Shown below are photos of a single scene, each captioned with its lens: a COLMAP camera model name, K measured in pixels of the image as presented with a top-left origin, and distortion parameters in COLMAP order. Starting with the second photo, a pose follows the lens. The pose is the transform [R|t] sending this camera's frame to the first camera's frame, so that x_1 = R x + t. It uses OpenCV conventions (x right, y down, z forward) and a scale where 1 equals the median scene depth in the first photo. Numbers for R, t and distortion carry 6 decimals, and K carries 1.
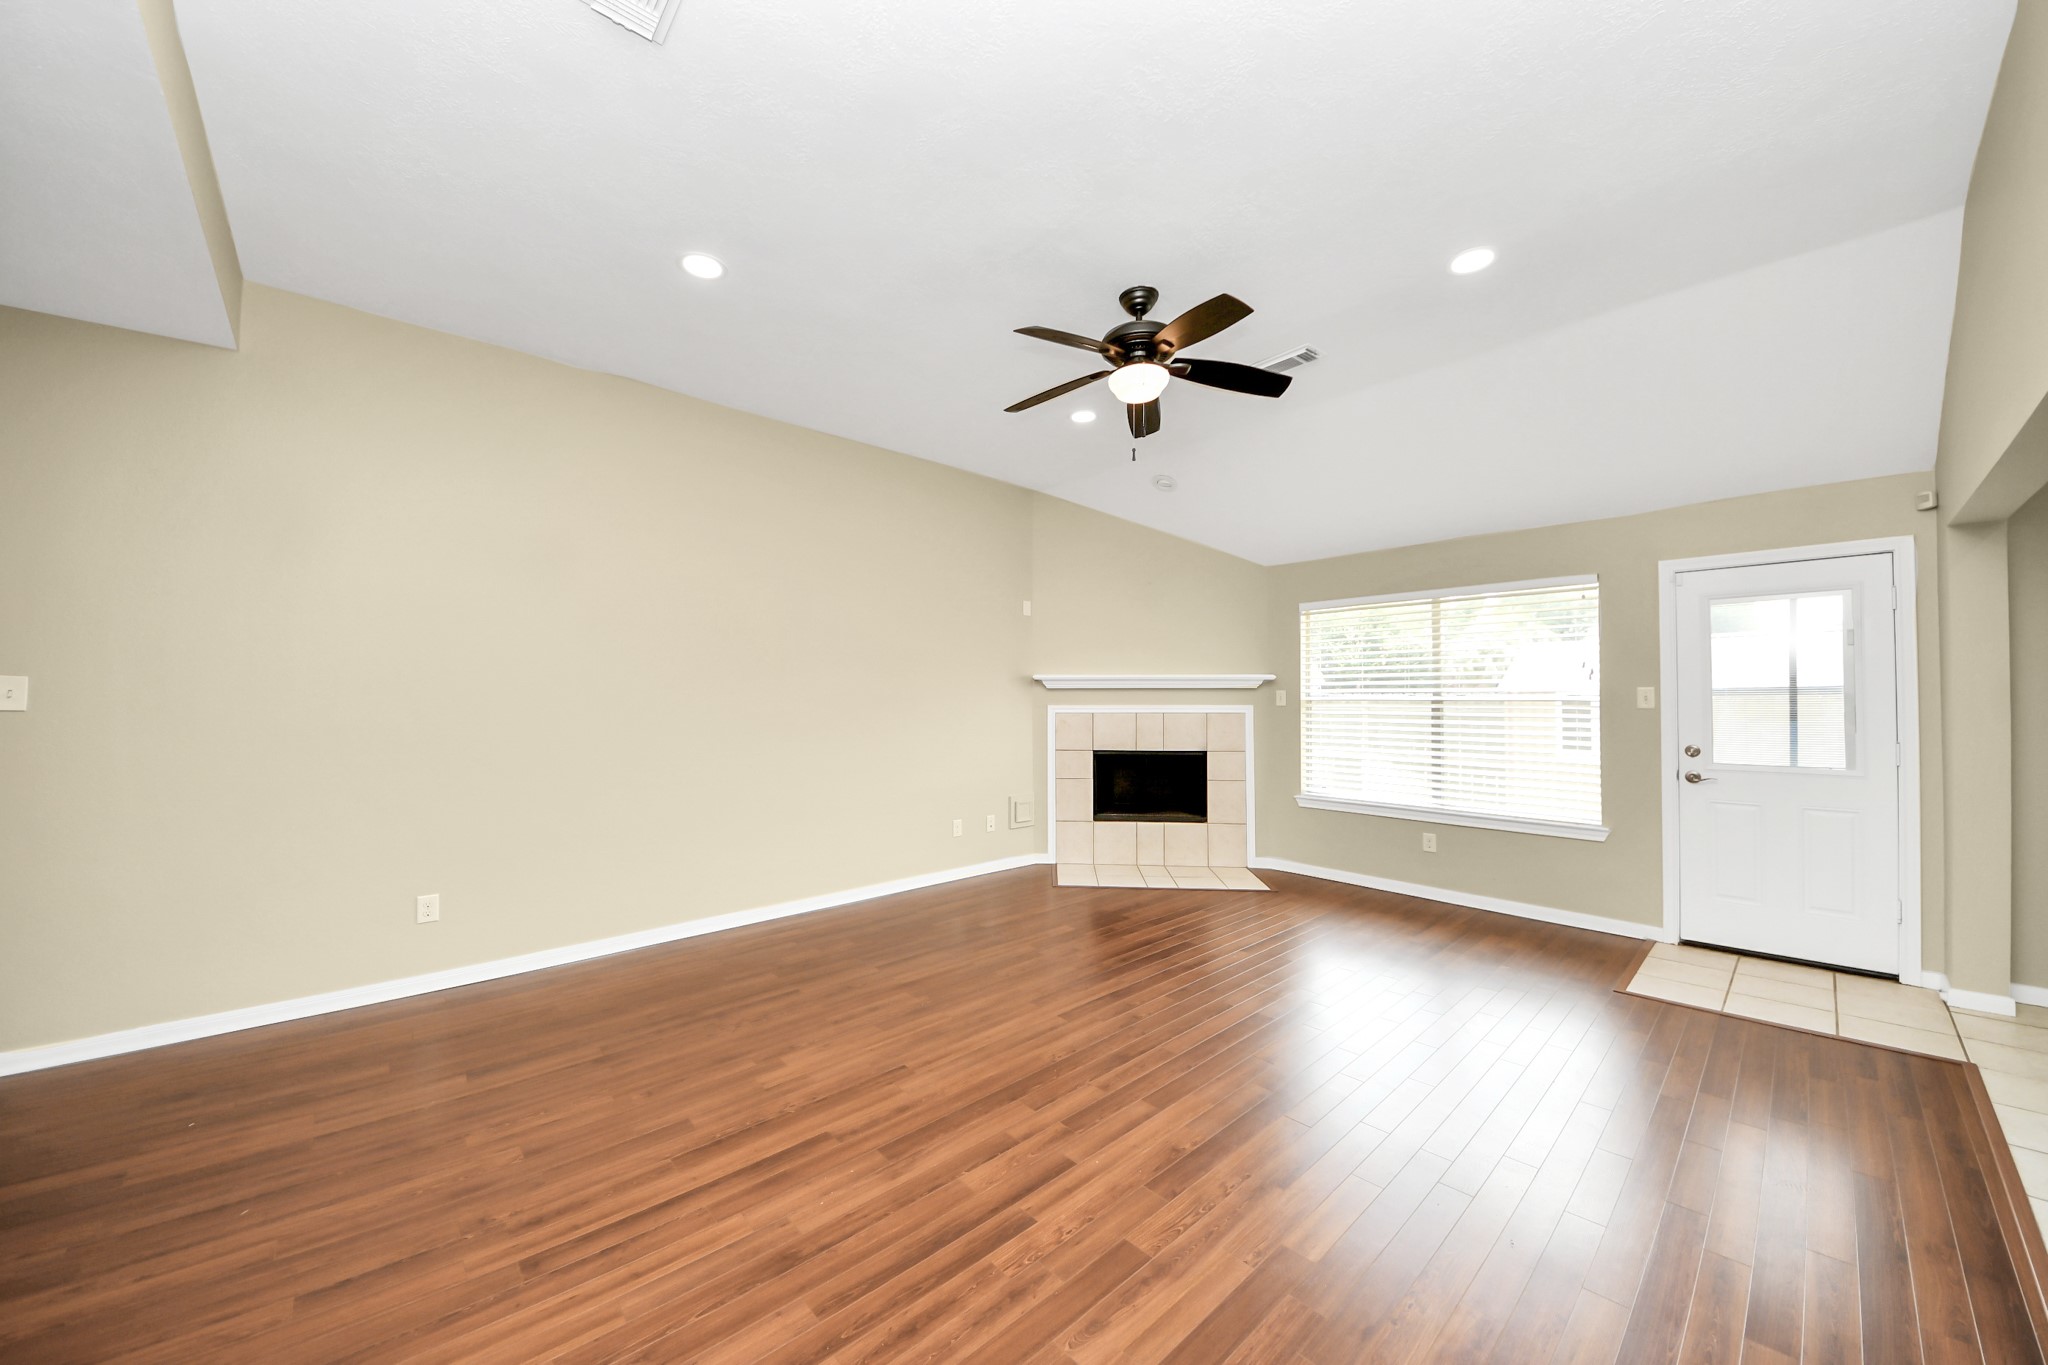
lens RADIAL K [[728.8, 0, 1012.3], [0, 728.8, 690.1], [0, 0, 1]] dist [0.064530, -0.036400]
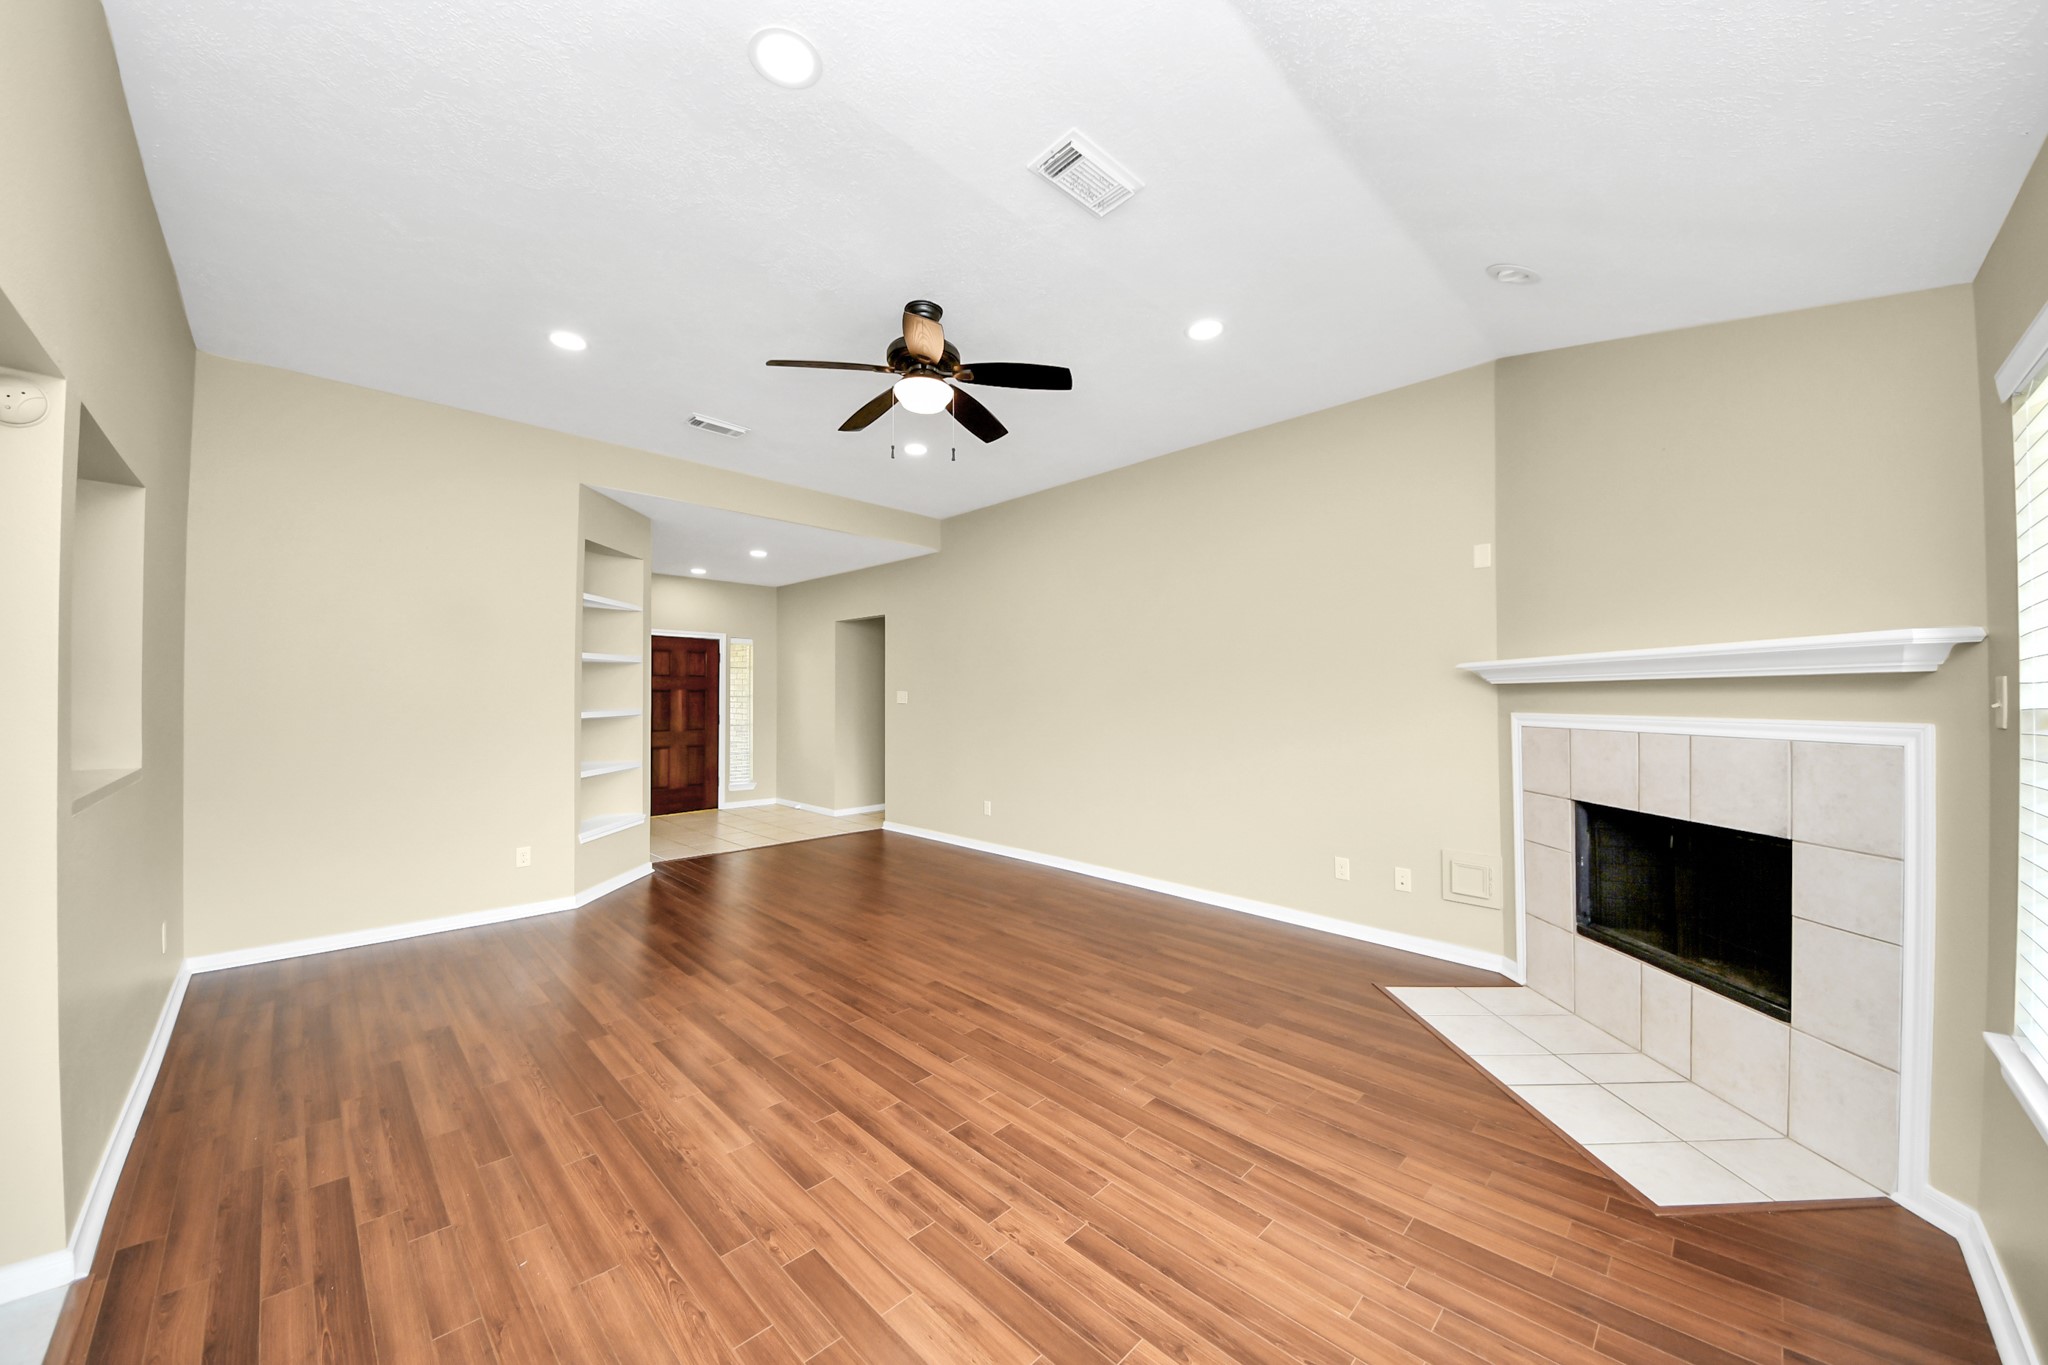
lens RADIAL K [[728.8, 0, 1012.3], [0, 728.8, 690.1], [0, 0, 1]] dist [0.064530, -0.036400]
pose [[0.028651, -0.012406, -0.999512, 0.939144], [0.011640, 0.999859, -0.012076, 0.008190], [0.999522, -0.011288, 0.028792, 0.853808]]
